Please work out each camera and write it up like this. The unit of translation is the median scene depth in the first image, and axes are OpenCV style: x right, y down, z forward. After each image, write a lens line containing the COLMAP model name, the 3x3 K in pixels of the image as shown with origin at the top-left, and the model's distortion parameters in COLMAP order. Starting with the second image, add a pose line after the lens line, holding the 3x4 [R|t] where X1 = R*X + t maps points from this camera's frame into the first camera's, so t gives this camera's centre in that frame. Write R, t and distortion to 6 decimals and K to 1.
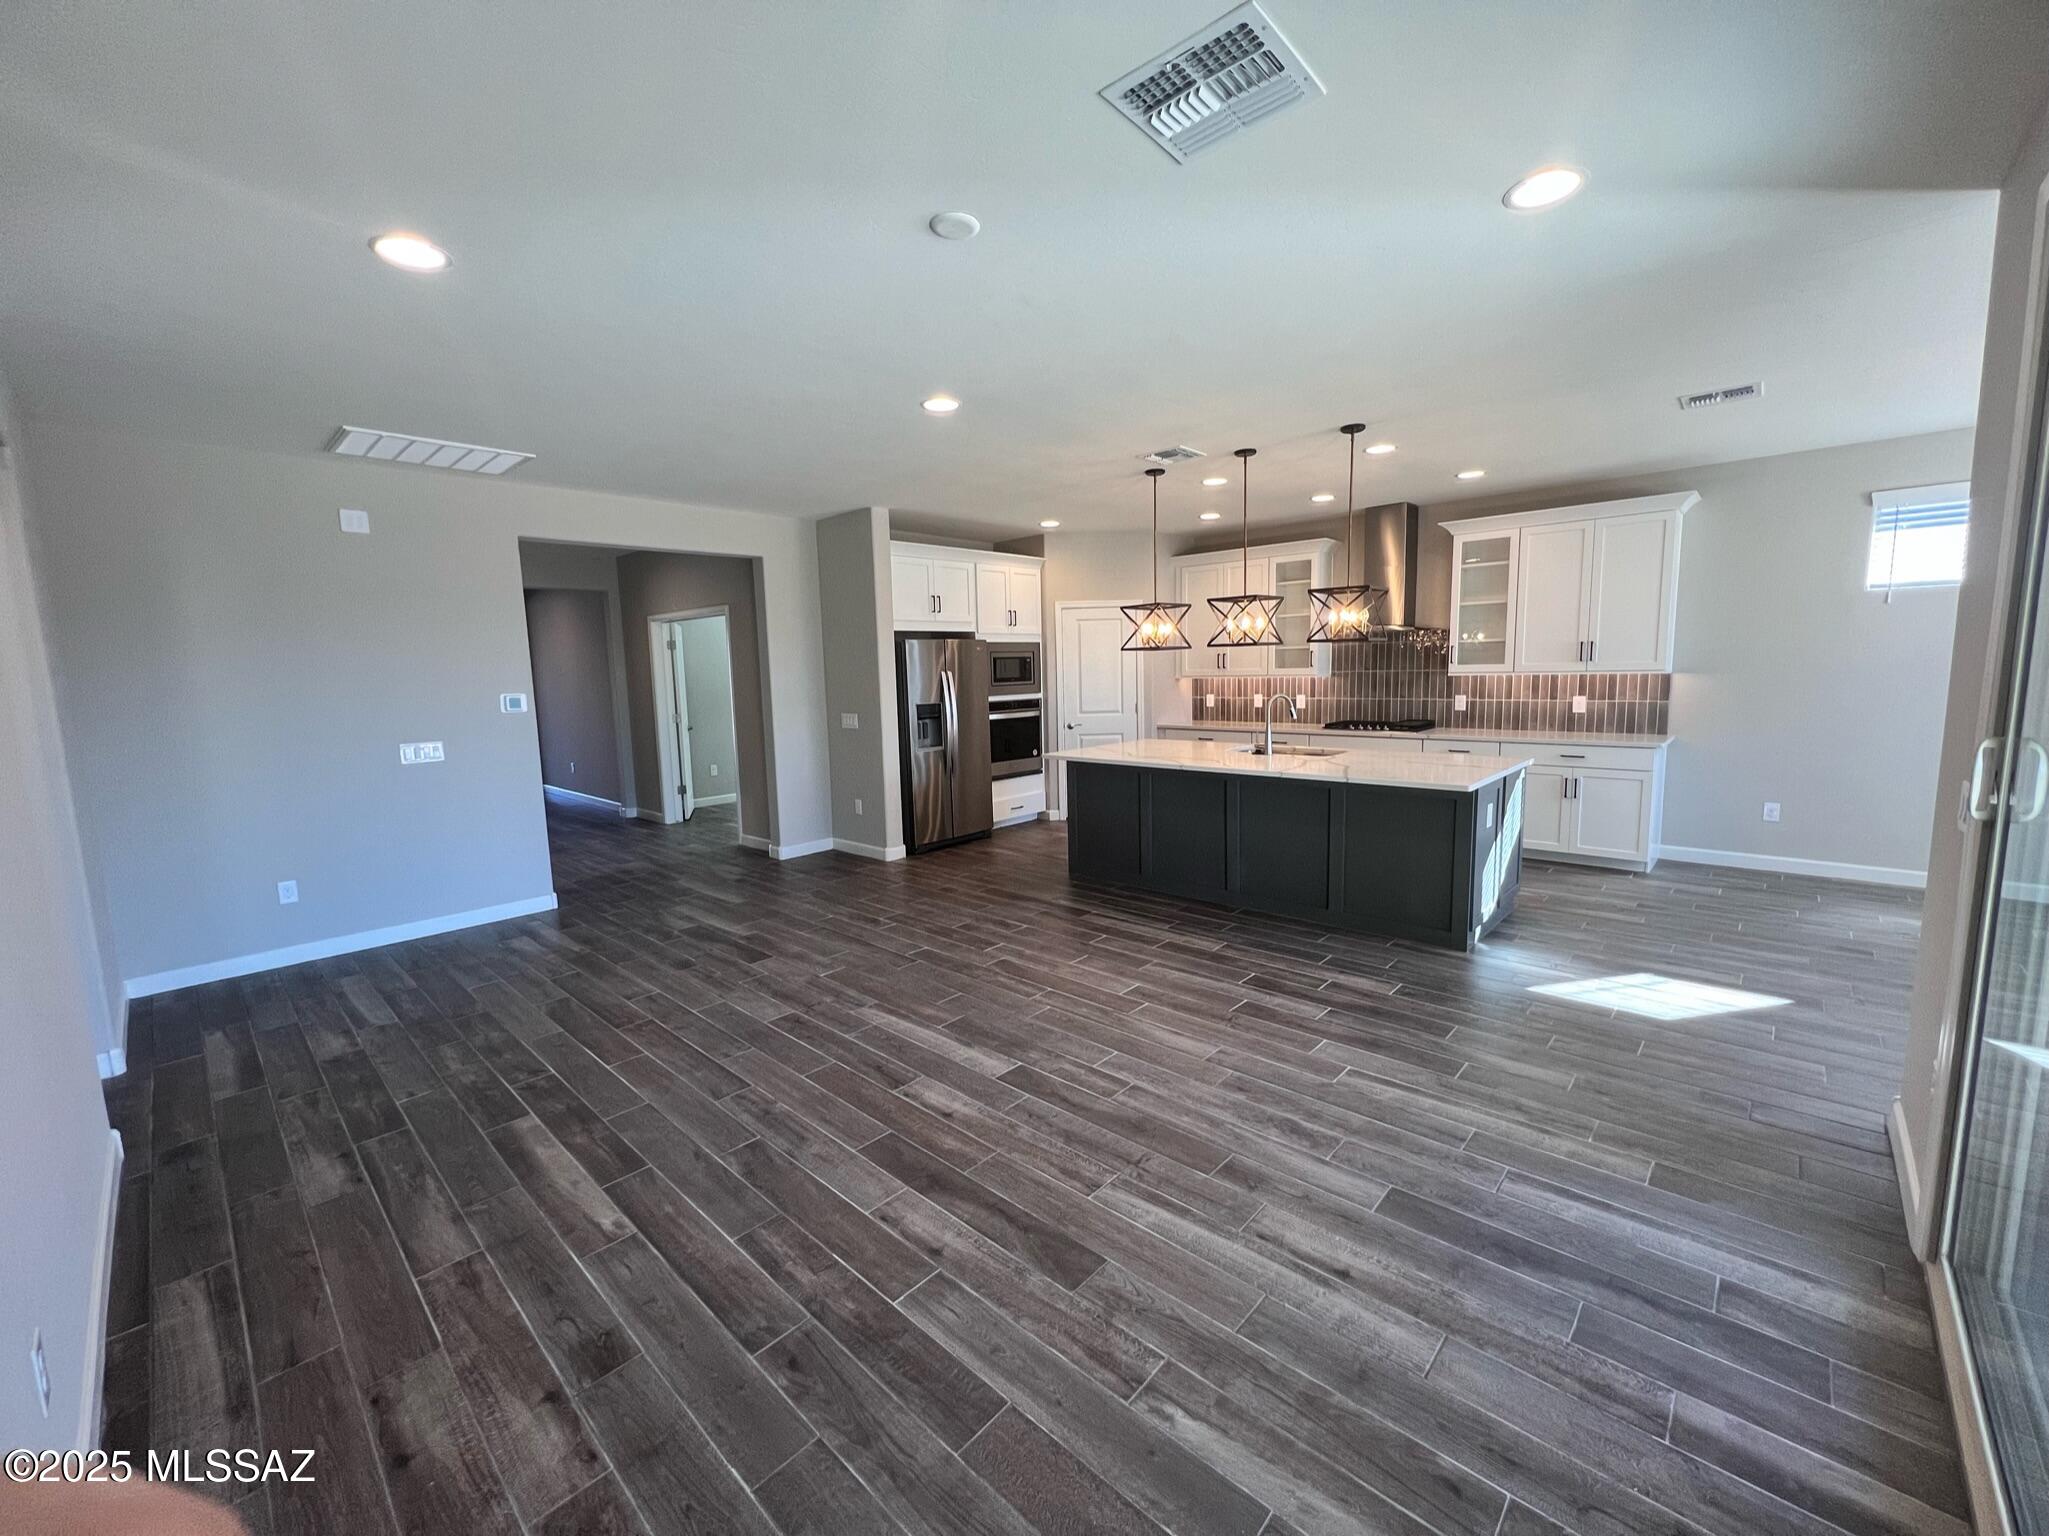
lens RADIAL K [[817.8, 0, 1020.4], [0, 817.8, 767.8], [0, 0, 1]] dist [-0.001419, -0.000206]
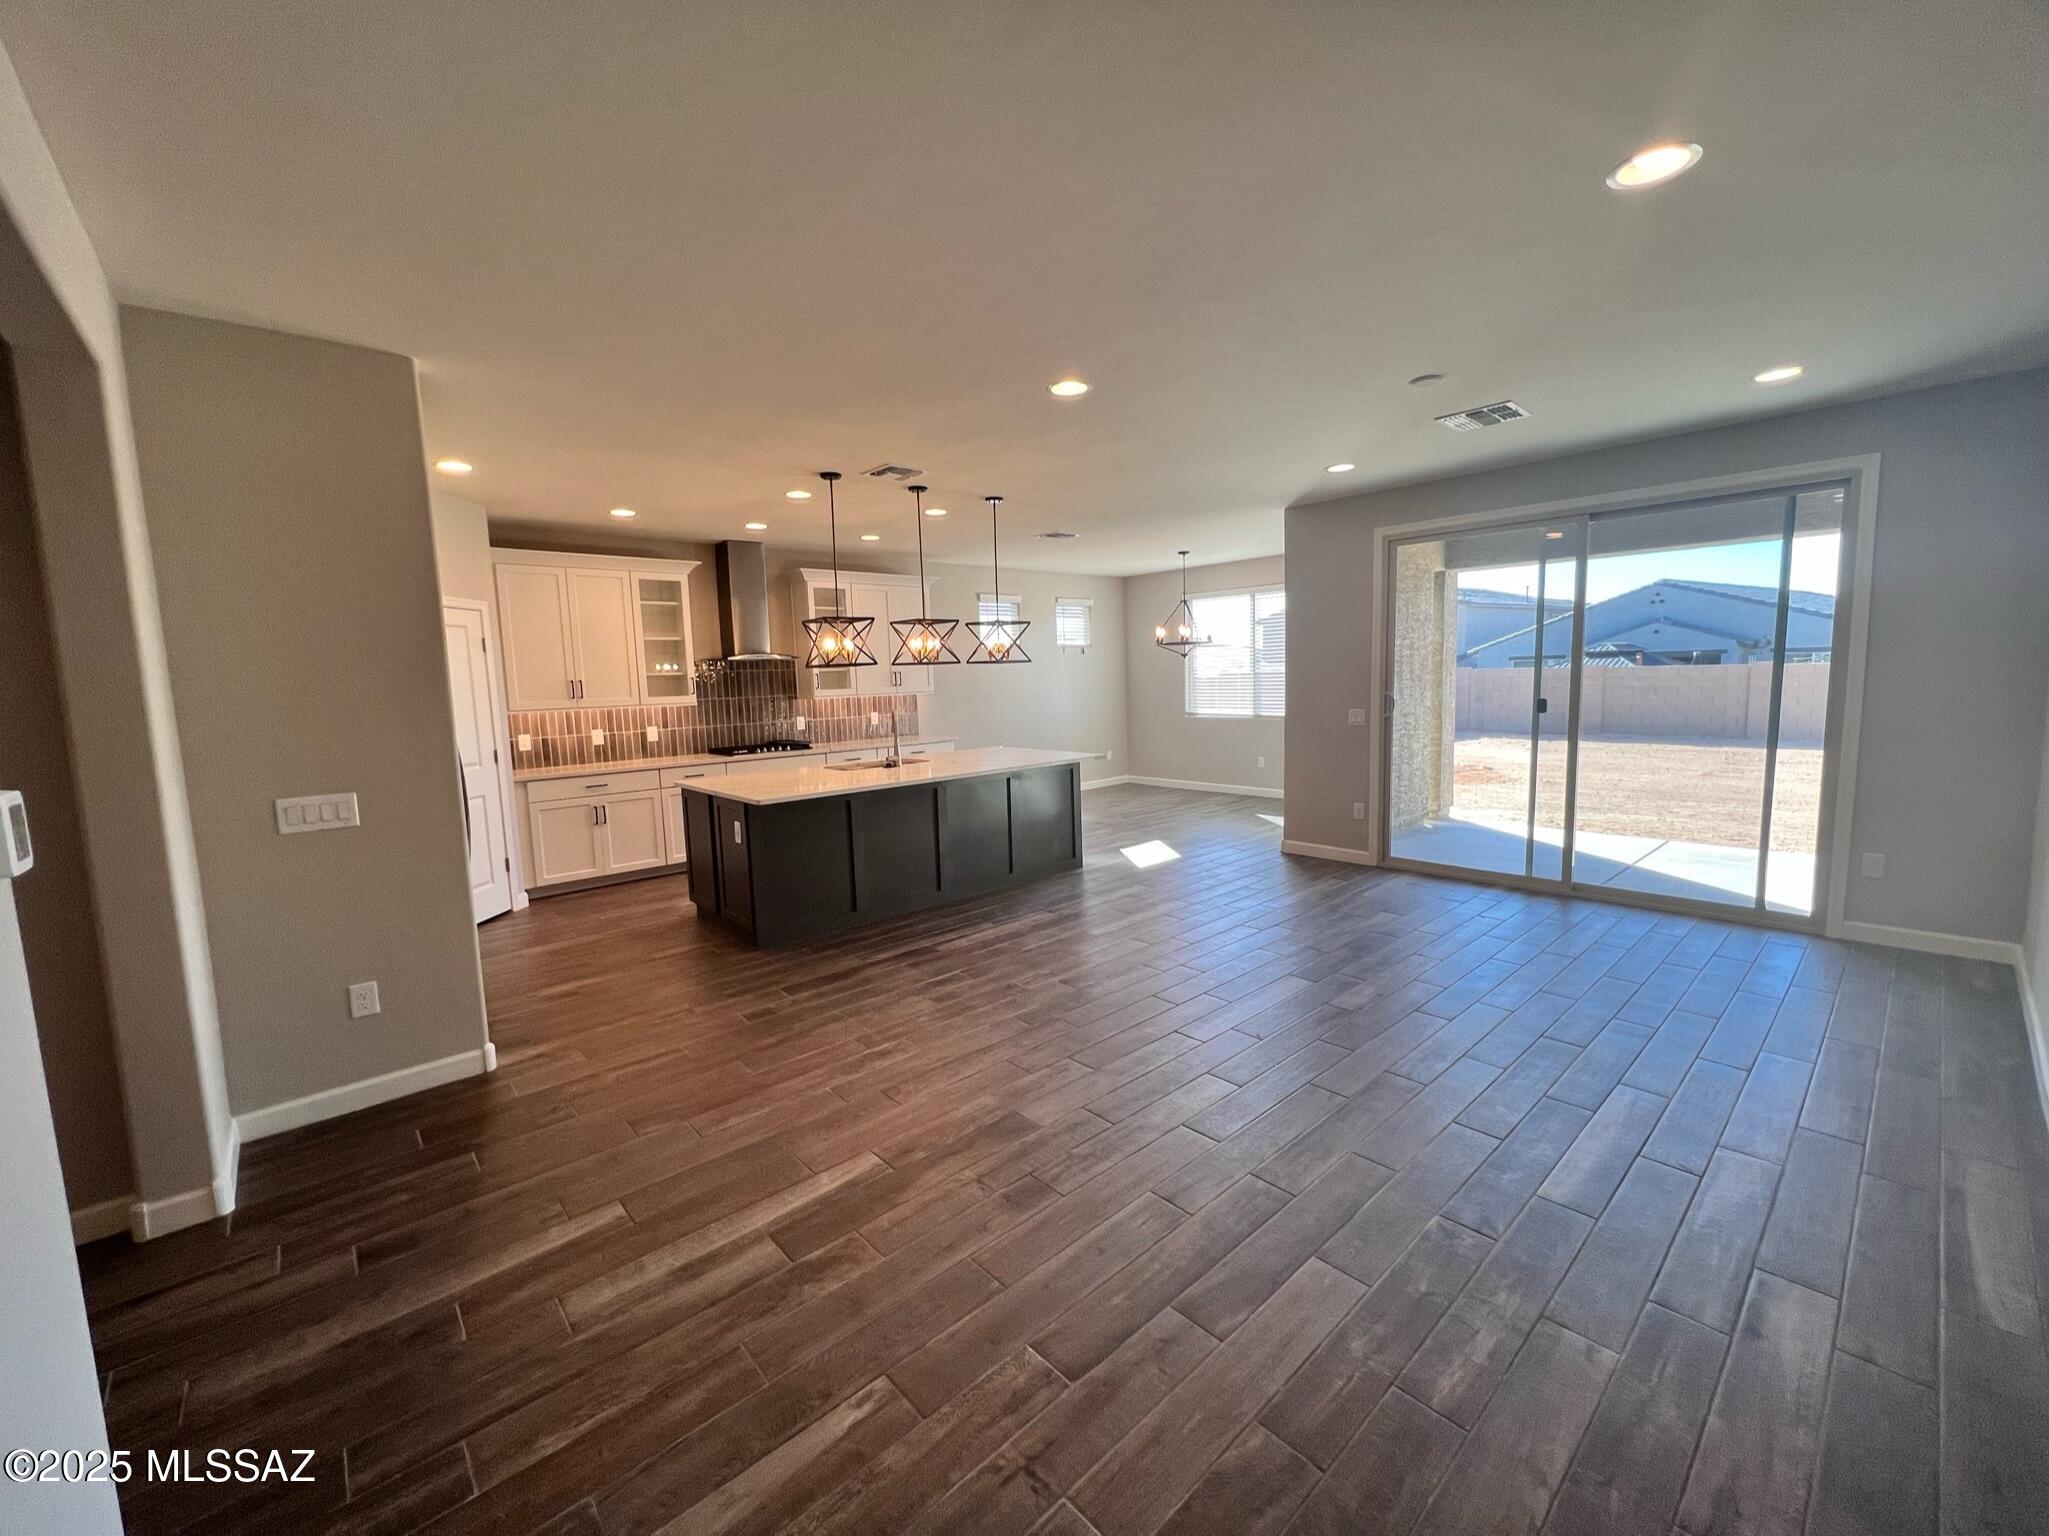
lens RADIAL K [[819.8, 0, 1022.0], [0, 819.8, 766.7], [0, 0, 1]] dist [-0.002148, -0.000500]
pose [[0.085584, -0.087144, 0.992513, -0.685637], [0.152808, 0.985530, 0.073355, -0.063304], [-0.984543, 0.145386, 0.097662, 0.662551]]
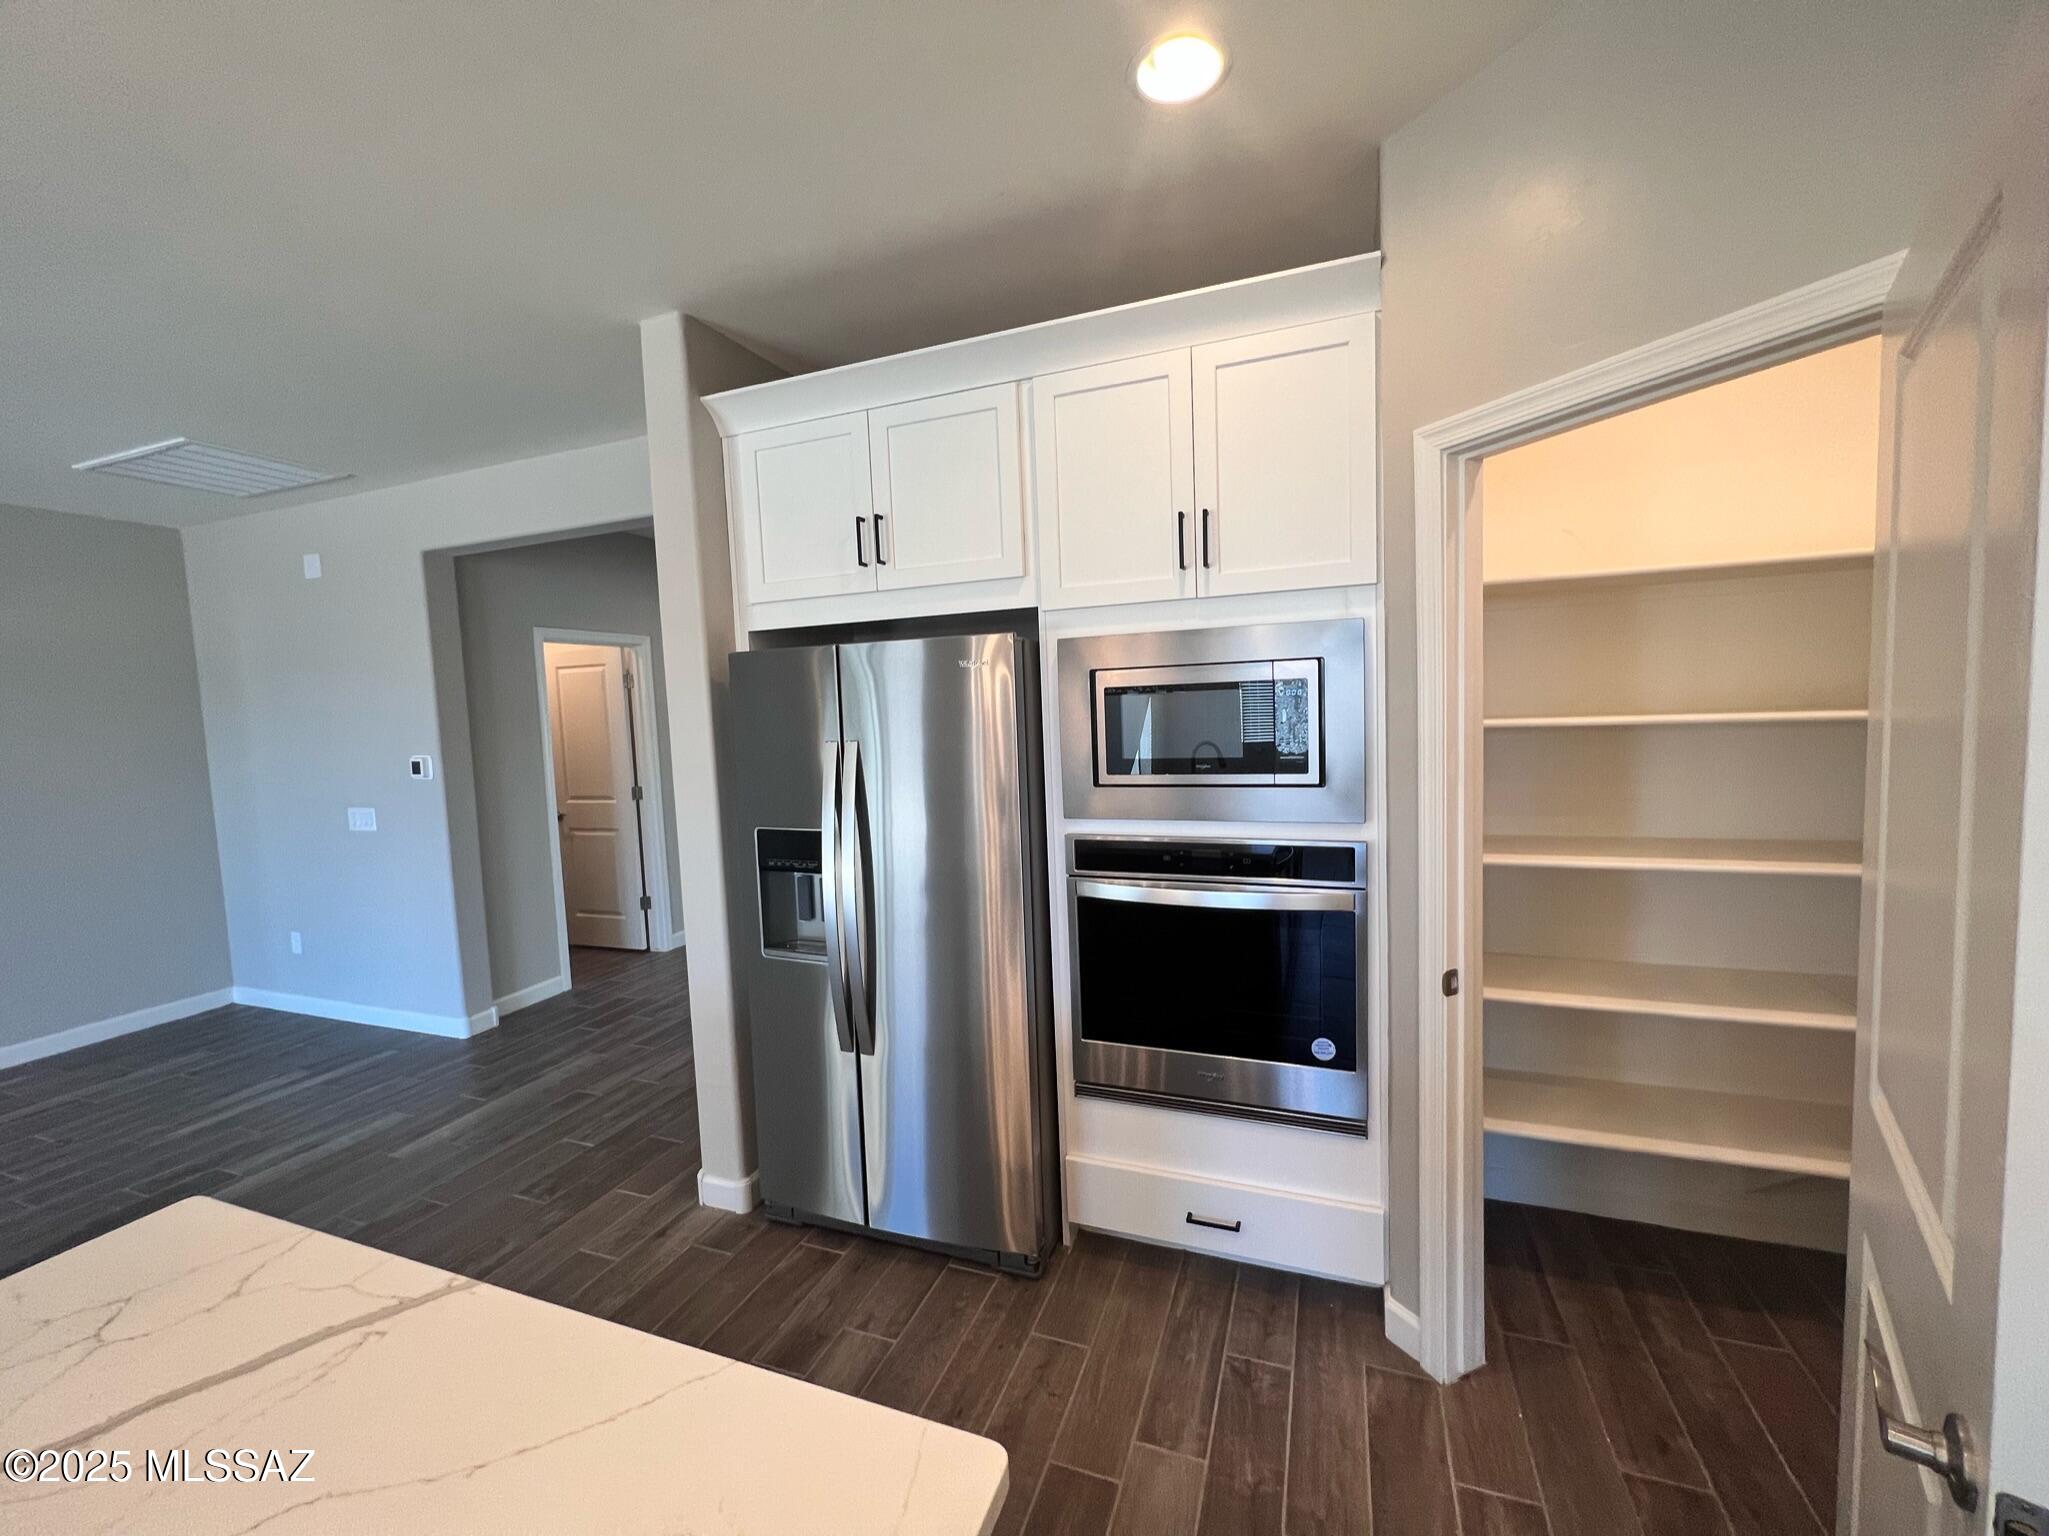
lens RADIAL K [[817.8, 0, 1028.3], [0, 817.8, 770.0], [0, 0, 1]] dist [-0.001419, -0.000206]
pose [[0.383105, 0.083740, -0.919901, 0.282619], [-0.087601, 0.994687, 0.054065, -0.149439], [0.919541, 0.059871, 0.388406, 1.080629]]
